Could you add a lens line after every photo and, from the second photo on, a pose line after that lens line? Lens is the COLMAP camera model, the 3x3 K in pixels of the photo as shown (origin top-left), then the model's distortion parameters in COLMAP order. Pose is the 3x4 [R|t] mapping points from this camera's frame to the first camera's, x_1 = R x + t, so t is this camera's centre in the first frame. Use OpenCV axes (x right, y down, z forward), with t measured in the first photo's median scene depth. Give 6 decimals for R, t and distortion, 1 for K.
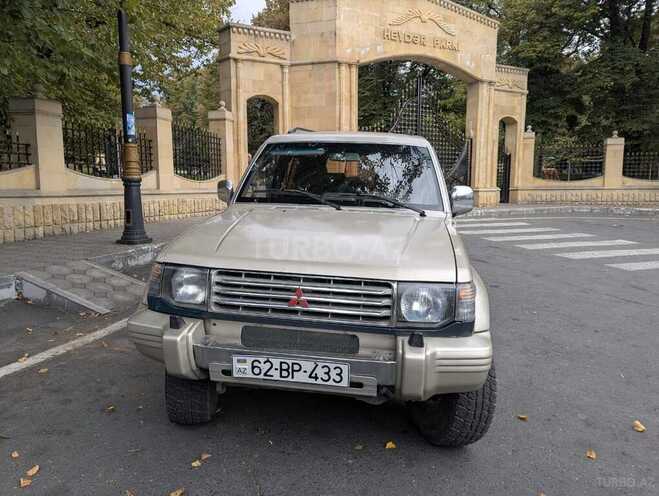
lens RADIAL K [[456.2, 0, 326.9], [0, 456.2, 238.5], [0, 0, 1]] dist [0.053124, -0.041057]
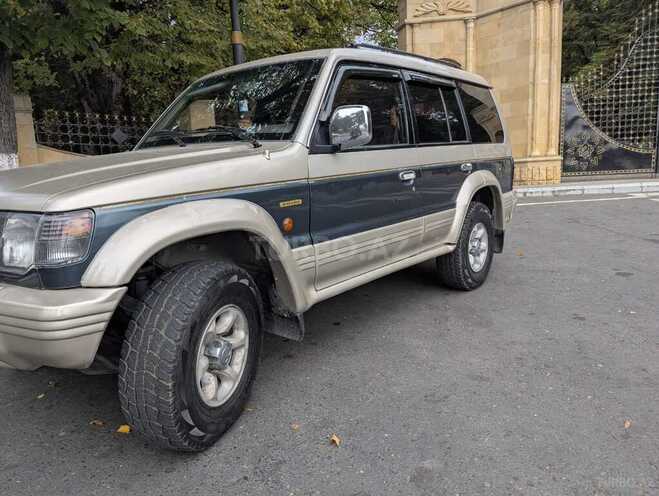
lens RADIAL K [[456.2, 0, 331.5], [0, 456.2, 250.5], [0, 0, 1]] dist [0.053124, -0.041057]
pose [[0.862965, 0.040041, -0.503675, 0.296899], [-0.012093, 0.998206, 0.058635, 0.031044], [0.505119, -0.044509, 0.861901, 0.177459]]
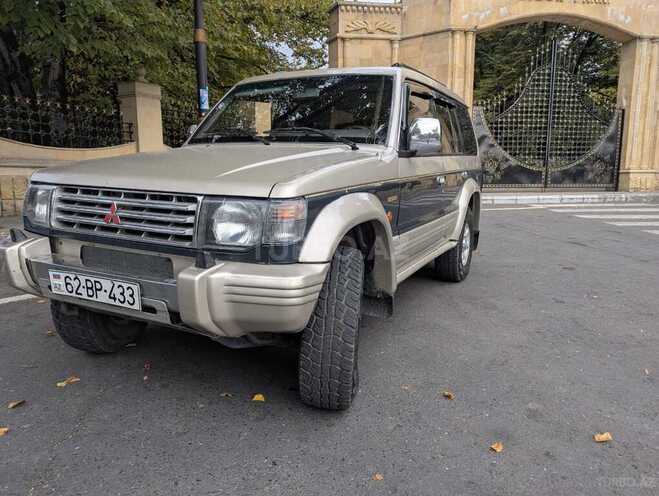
lens RADIAL K [[456.2, 0, 328.5], [0, 456.2, 247.0], [0, 0, 1]] dist [0.053124, -0.041057]
pose [[0.950873, 0.042077, -0.306709, 0.184342], [-0.032229, 0.998792, 0.037102, 0.043470], [0.307900, -0.025395, 0.951080, 0.074703]]
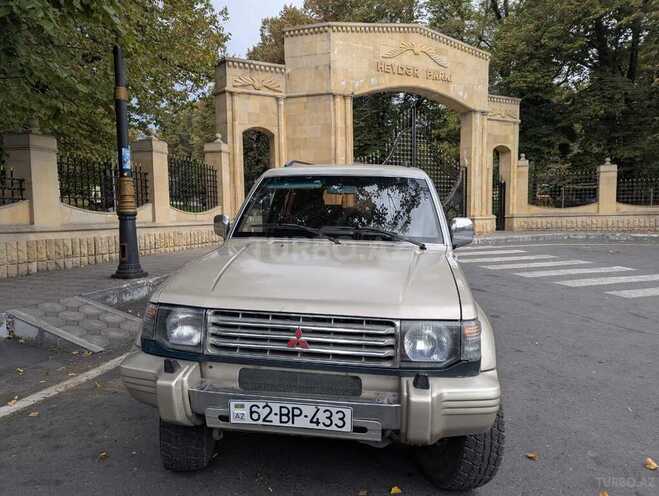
lens RADIAL K [[456.2, 0, 328.4], [0, 456.2, 249.8], [0, 0, 1]] dist [0.053124, -0.041057]
pose [[0.999845, -0.014270, 0.010350, -0.001636], [0.014659, 0.999150, -0.038536, -0.005369], [-0.009791, 0.038682, 0.999204, 0.008144]]
